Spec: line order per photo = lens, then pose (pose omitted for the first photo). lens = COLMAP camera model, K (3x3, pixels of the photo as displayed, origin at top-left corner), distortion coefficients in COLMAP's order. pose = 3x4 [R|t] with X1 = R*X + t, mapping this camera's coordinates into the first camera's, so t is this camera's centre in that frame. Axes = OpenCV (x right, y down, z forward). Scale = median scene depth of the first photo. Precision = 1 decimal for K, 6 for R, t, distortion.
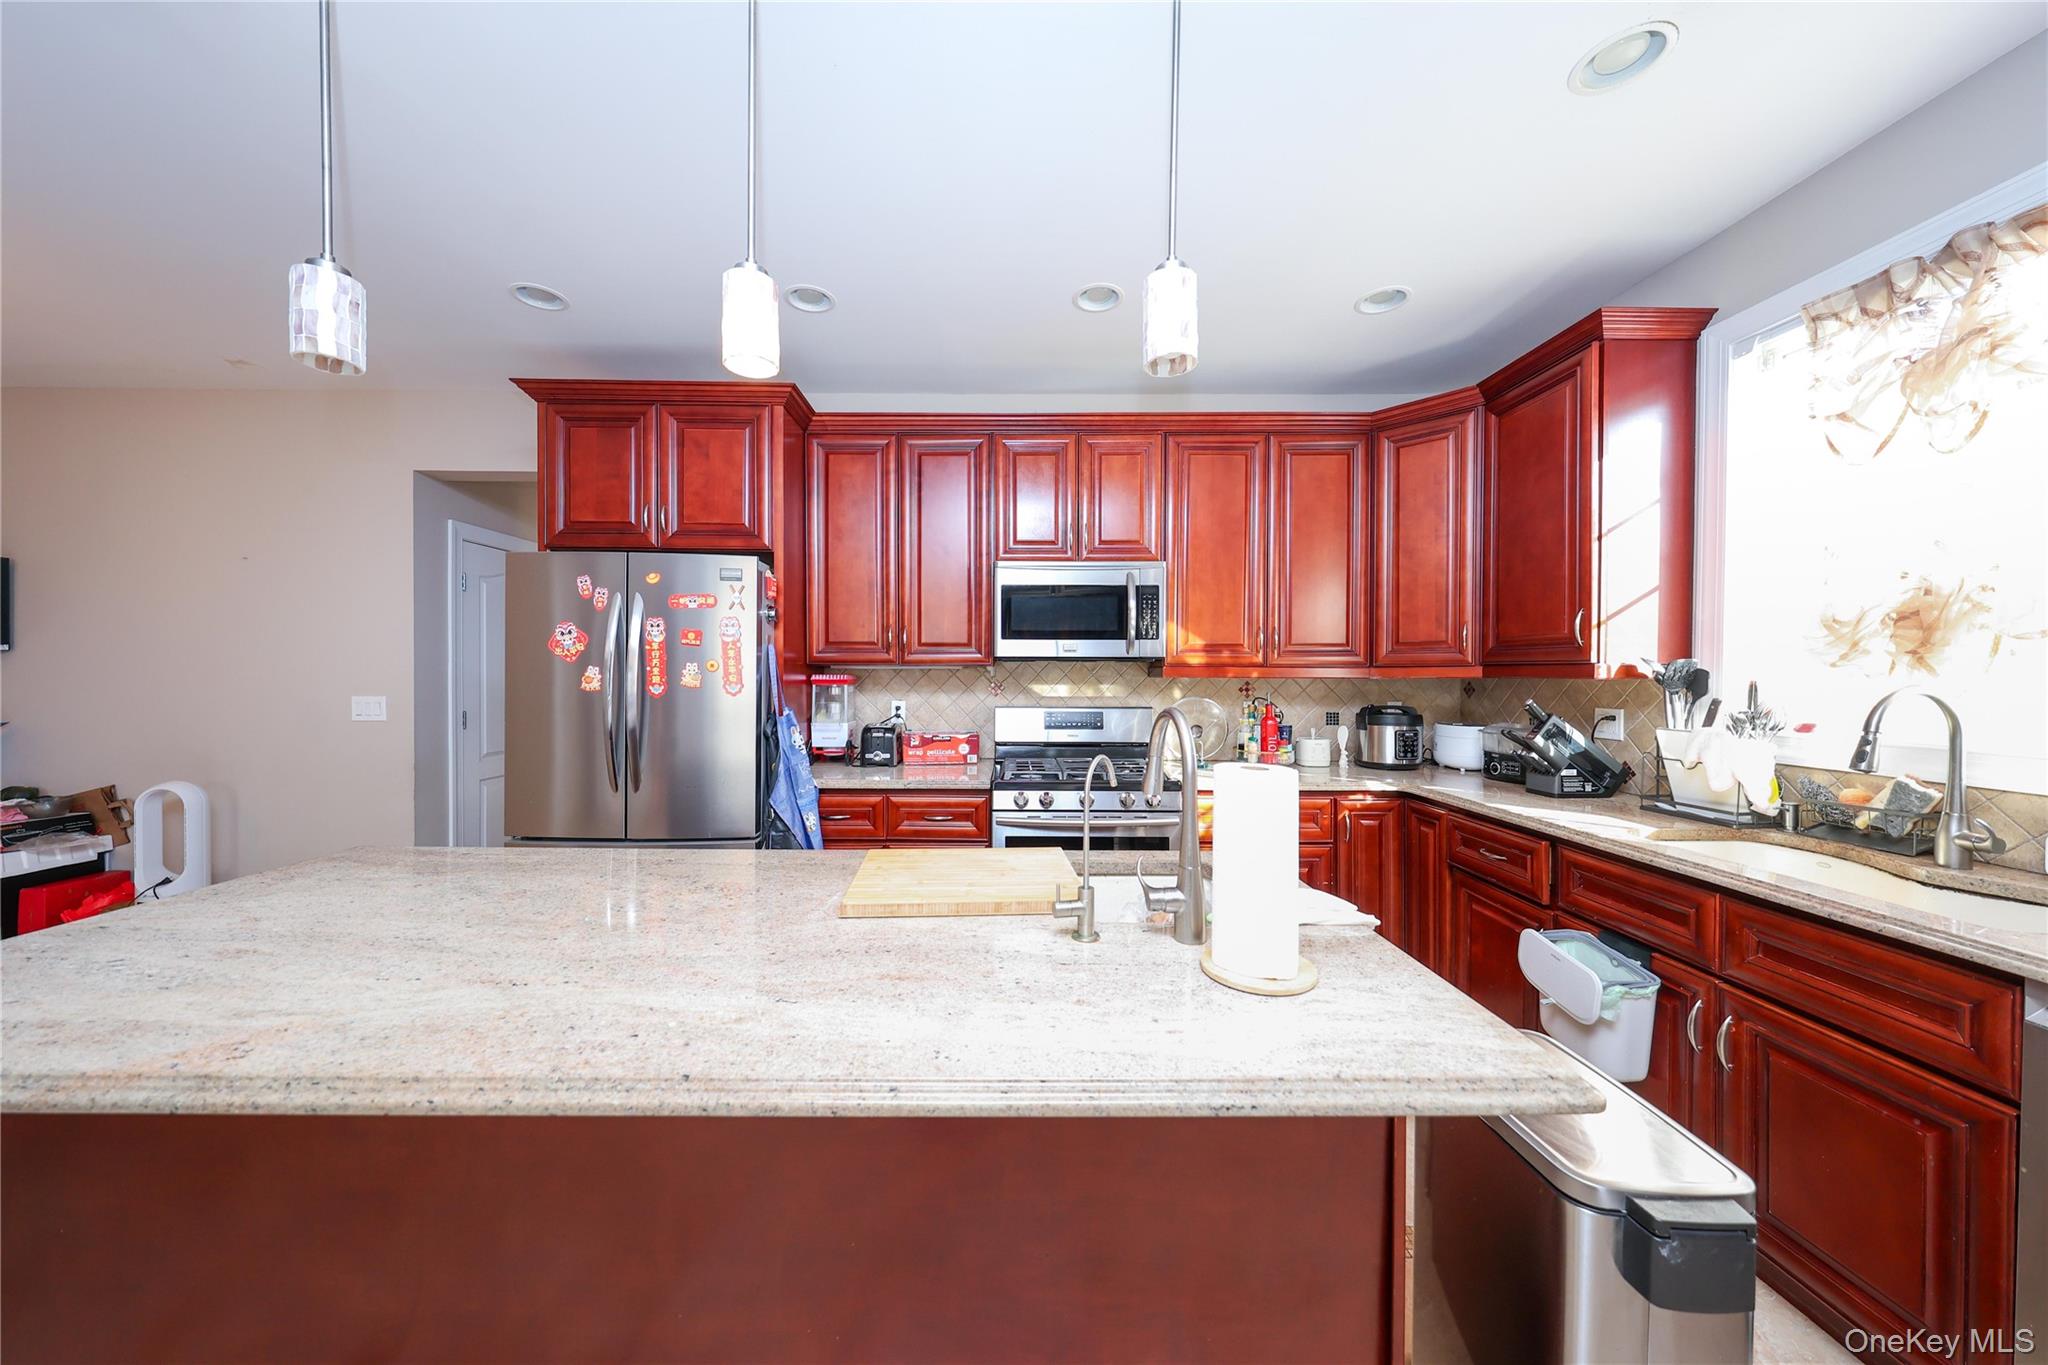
lens RADIAL K [[596.9, 0, 1027.1], [0, 596.9, 680.0], [0, 0, 1]] dist [0.000484, -0.000020]
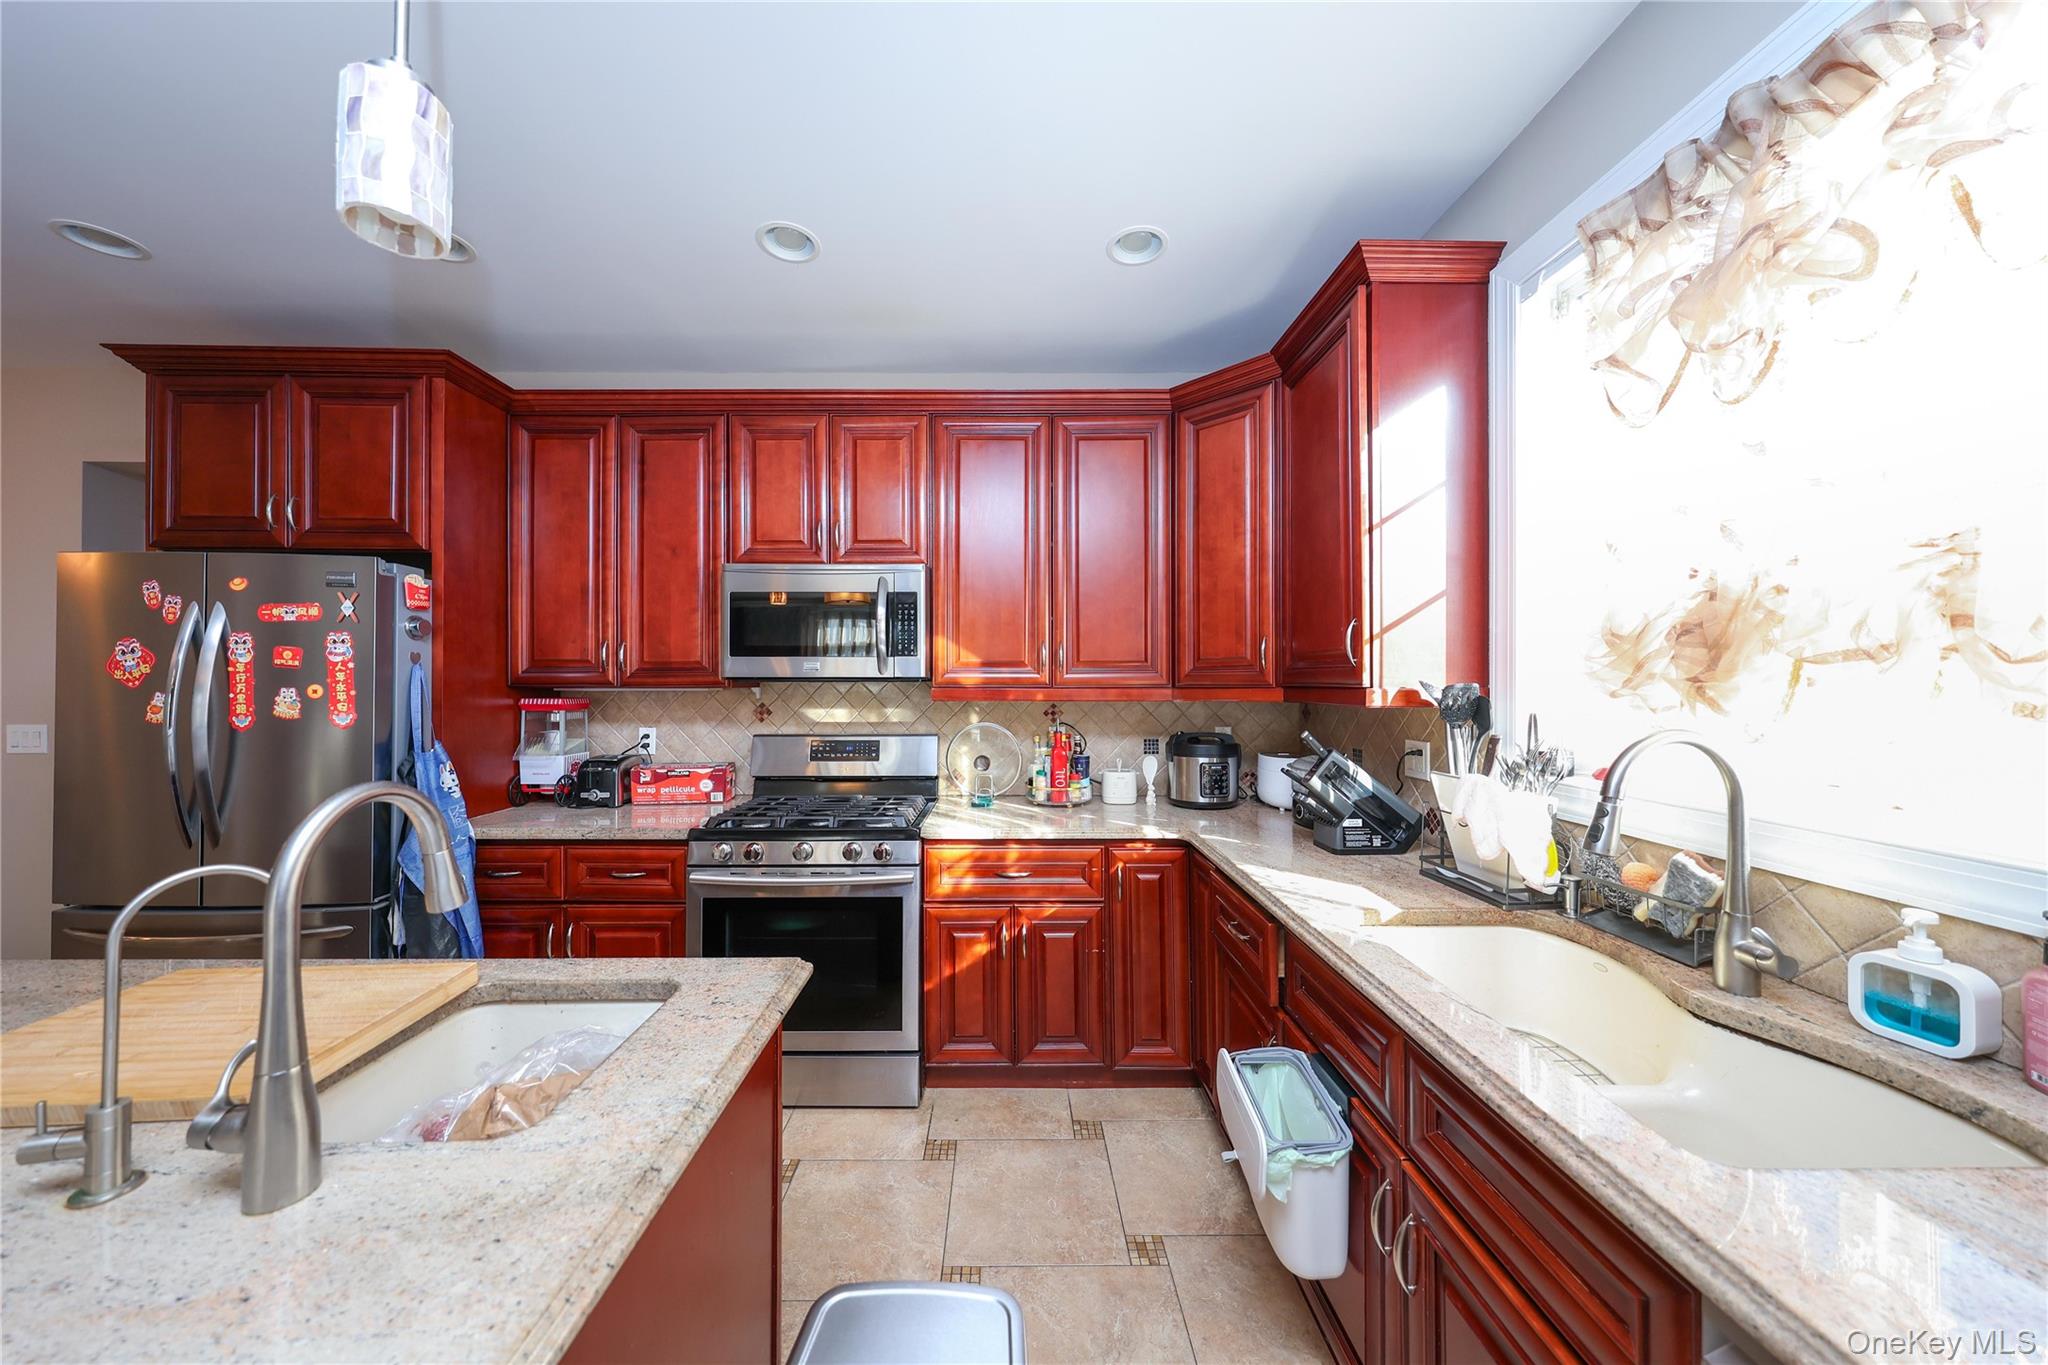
lens RADIAL K [[597.6, 0, 1024.0], [0, 597.6, 682.5], [0, 0, 1]] dist [-0.000592, -0.000021]
pose [[0.999976, -0.002987, 0.006243, 0.438260], [0.003068, 0.999910, -0.013029, -0.023316], [-0.006204, 0.013048, 0.999896, 0.187057]]
